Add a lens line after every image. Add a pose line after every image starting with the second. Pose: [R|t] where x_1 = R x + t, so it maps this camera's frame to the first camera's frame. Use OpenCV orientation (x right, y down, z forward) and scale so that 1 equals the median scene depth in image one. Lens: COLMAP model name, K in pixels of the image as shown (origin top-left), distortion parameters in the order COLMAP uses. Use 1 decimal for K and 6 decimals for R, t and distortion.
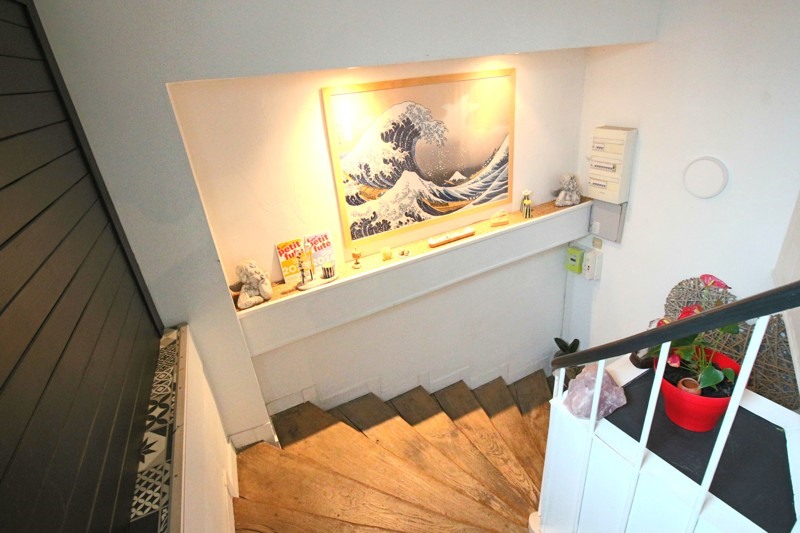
lens RADIAL K [[406.4, 0, 400.0], [0, 406.4, 266.5], [0, 0, 1]] dist [-0.000713, -0.015167]
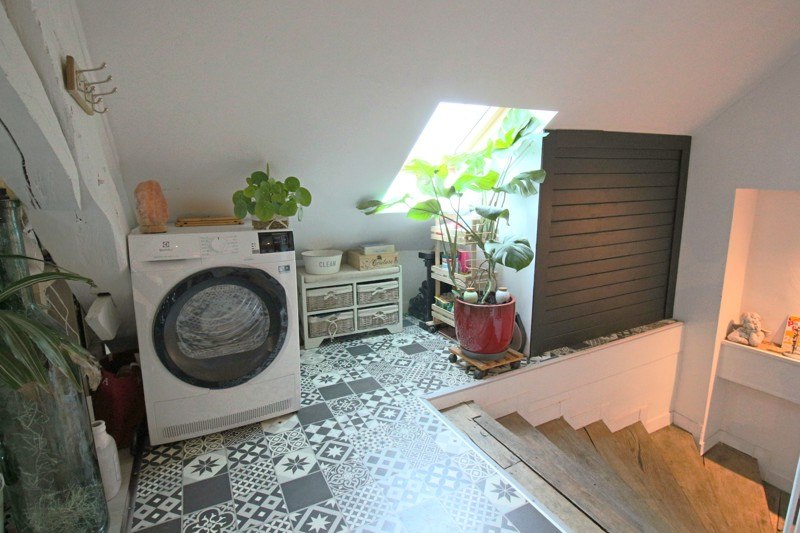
lens RADIAL K [[406.4, 0, 400.0], [0, 406.4, 266.5], [0, 0, 1]] dist [-0.000713, -0.015167]
pose [[0.015552, 0.286340, -0.958002, 0.853630], [-0.427260, 0.868141, 0.252546, 0.016671], [0.903995, 0.405388, 0.135843, -0.328083]]
